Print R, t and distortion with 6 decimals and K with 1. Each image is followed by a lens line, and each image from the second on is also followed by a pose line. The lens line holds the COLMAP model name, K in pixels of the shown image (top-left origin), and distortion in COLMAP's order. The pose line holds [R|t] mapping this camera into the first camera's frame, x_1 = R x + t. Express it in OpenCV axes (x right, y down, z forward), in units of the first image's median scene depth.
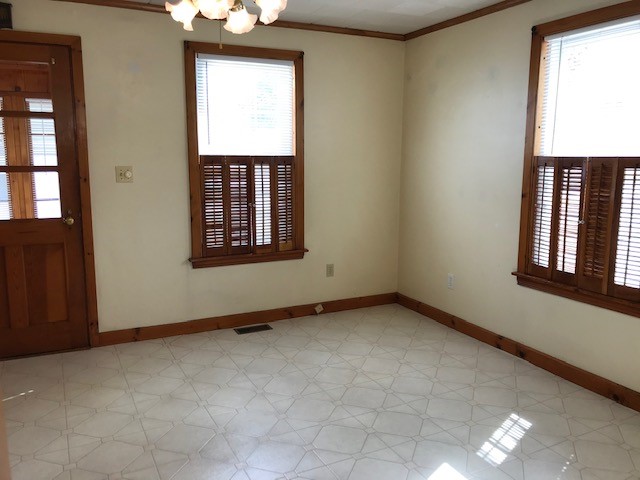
lens RADIAL K [[536.3, 0, 320.0], [0, 536.3, 240.0], [0, 0, 1]] dist [0.015629, 0.002570]
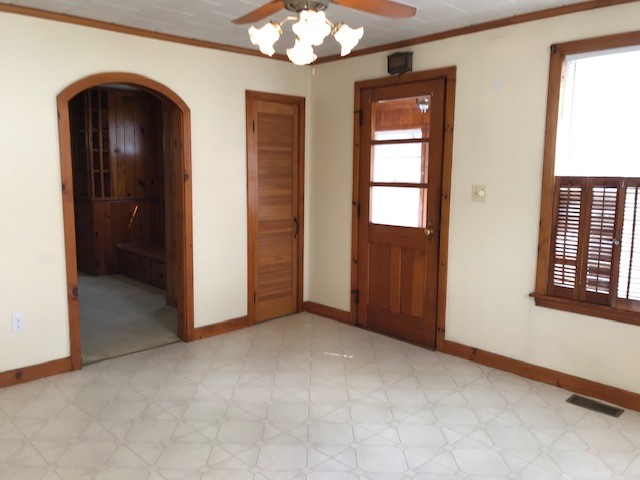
lens RADIAL K [[536.3, 0, 320.0], [0, 536.3, 240.0], [0, 0, 1]] dist [0.015629, 0.002570]
pose [[0.289198, 0.125040, -0.949068, 0.503884], [-0.162058, 0.983517, 0.080197, -0.067382], [0.943452, 0.130612, 0.304695, 0.417066]]
